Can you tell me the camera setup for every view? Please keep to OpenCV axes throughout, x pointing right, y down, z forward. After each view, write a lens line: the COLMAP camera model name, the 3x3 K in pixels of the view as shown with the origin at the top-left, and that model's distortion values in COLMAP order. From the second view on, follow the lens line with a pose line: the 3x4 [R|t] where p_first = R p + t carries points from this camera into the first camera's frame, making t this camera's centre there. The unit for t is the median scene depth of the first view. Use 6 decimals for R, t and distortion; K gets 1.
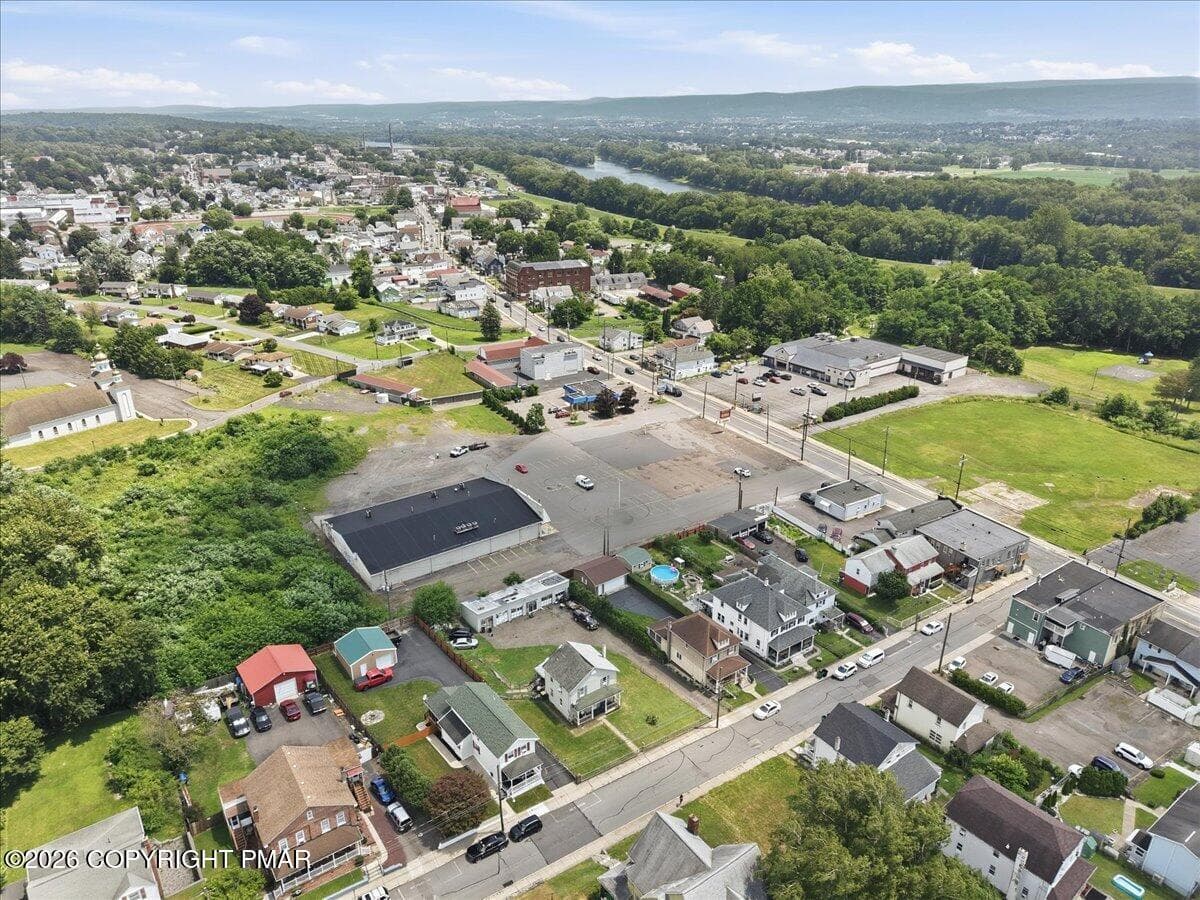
lens RADIAL K [[797.3, 0, 600.5], [0, 797.3, 464.1], [0, 0, 1]] dist [0.063467, -0.073655]
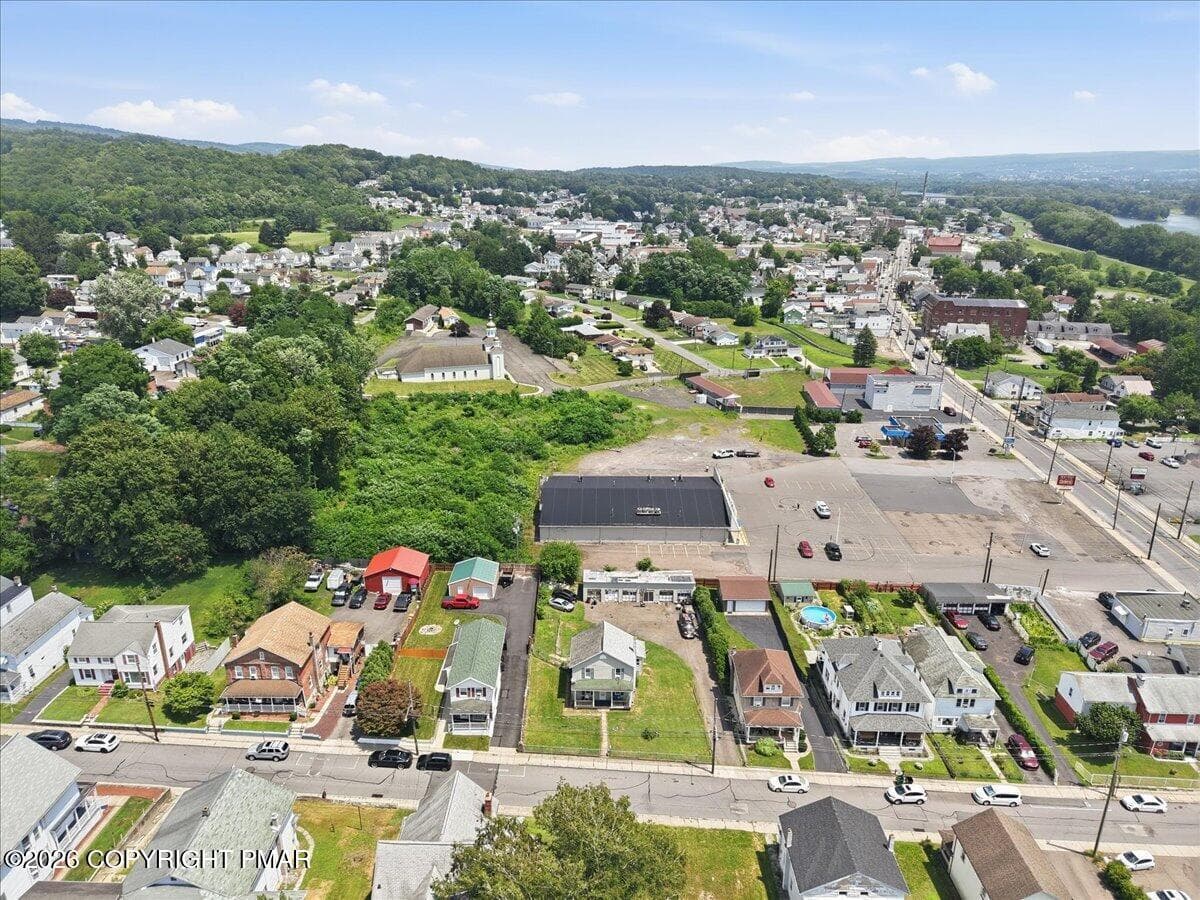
lens RADIAL K [[797.3, 0, 600.5], [0, 797.3, 464.1], [0, 0, 1]] dist [0.063467, -0.073655]
pose [[0.809144, 0.202096, -0.551764, 0.207836], [-0.234220, 0.972102, 0.012578, 0.016503], [0.538913, 0.119056, 0.833905, 0.098228]]
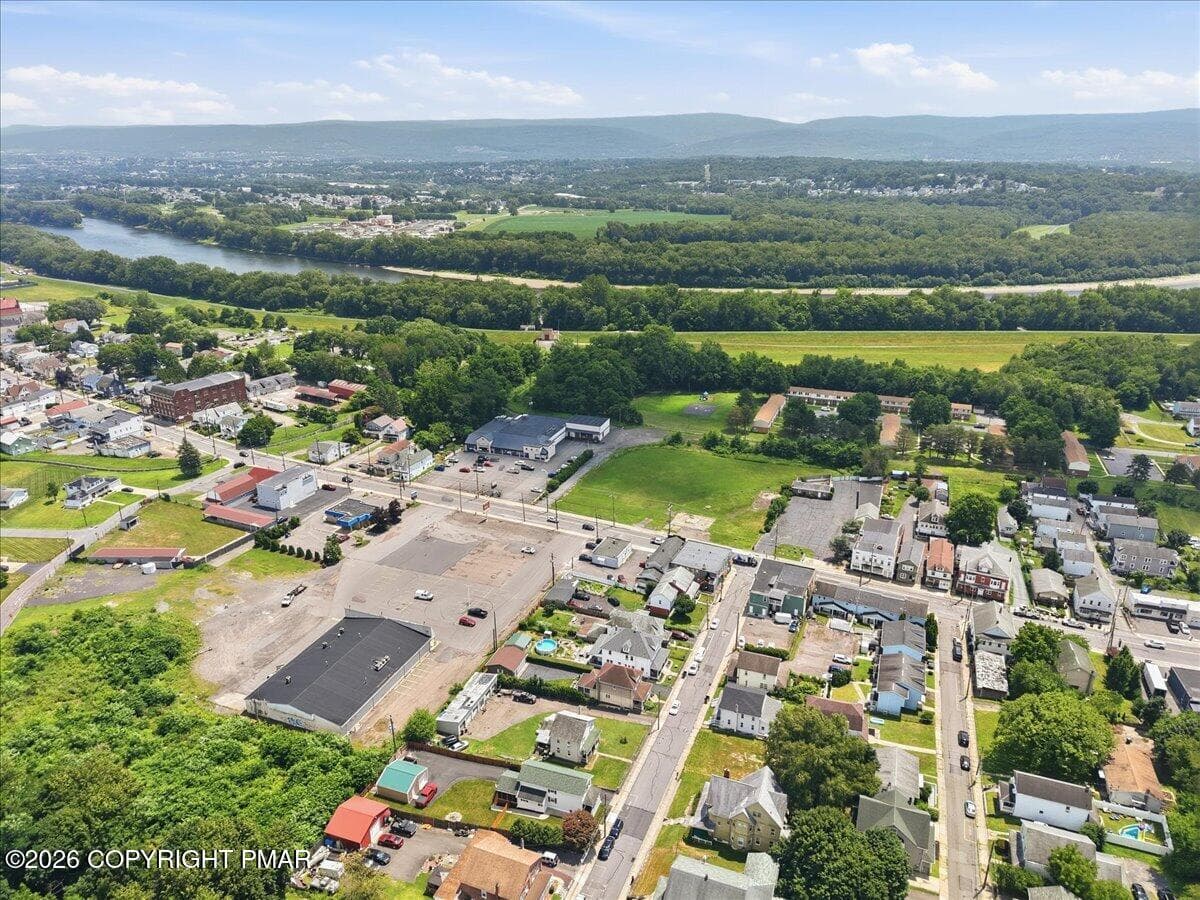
lens RADIAL K [[797.3, 0, 600.5], [0, 797.3, 464.1], [0, 0, 1]] dist [0.063467, -0.073655]
pose [[0.831287, -0.206734, 0.515967, -0.307823], [0.222135, 0.974472, 0.032557, -0.120630], [-0.509527, 0.087550, 0.855989, -0.159795]]
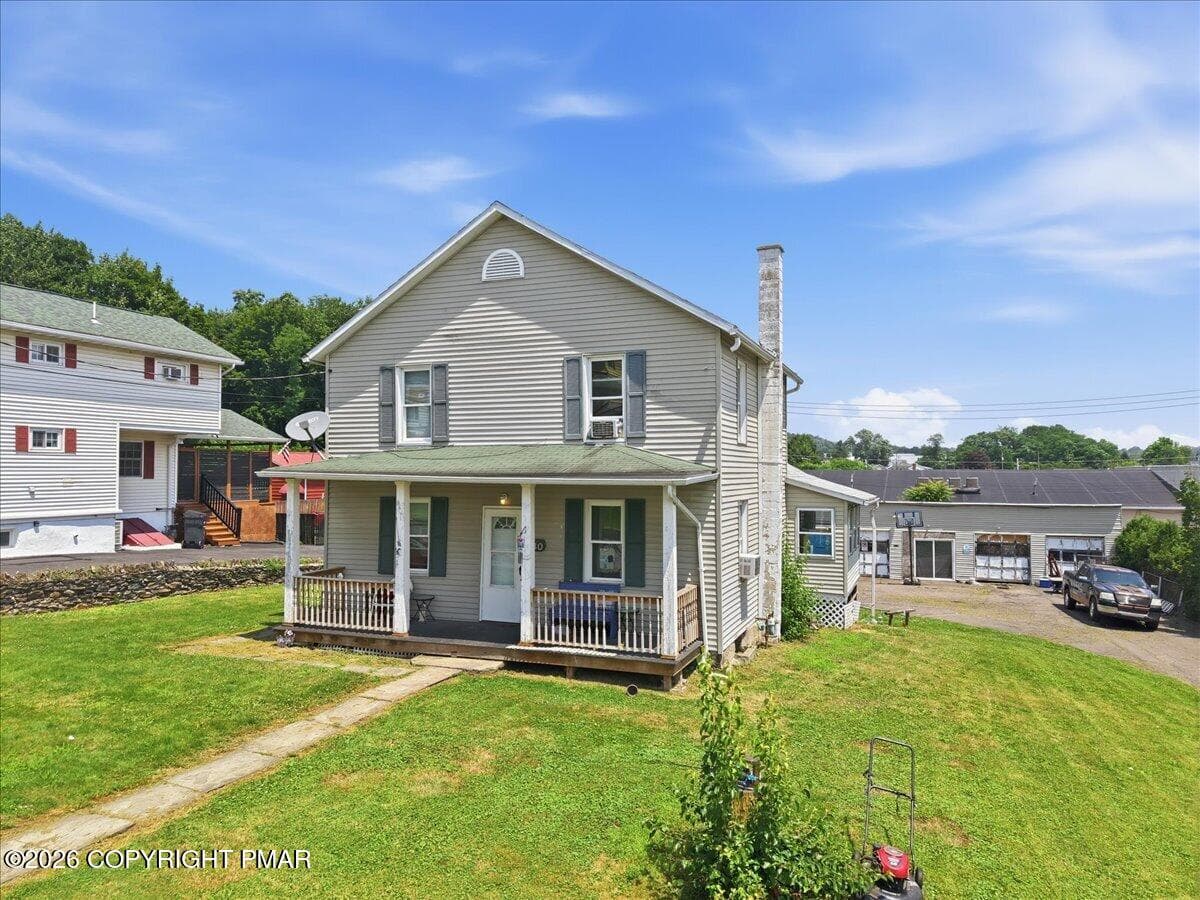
lens RADIAL K [[812.4, 0, 603.3], [0, 812.4, 464.3], [0, 0, 1]] dist [0.003330, -0.002683]
pose [[0.543609, -0.007974, -0.839300, 0.050521], [-0.330822, 0.916971, -0.222983, 0.145260], [0.771392, 0.398875, 0.495836, 0.445722]]
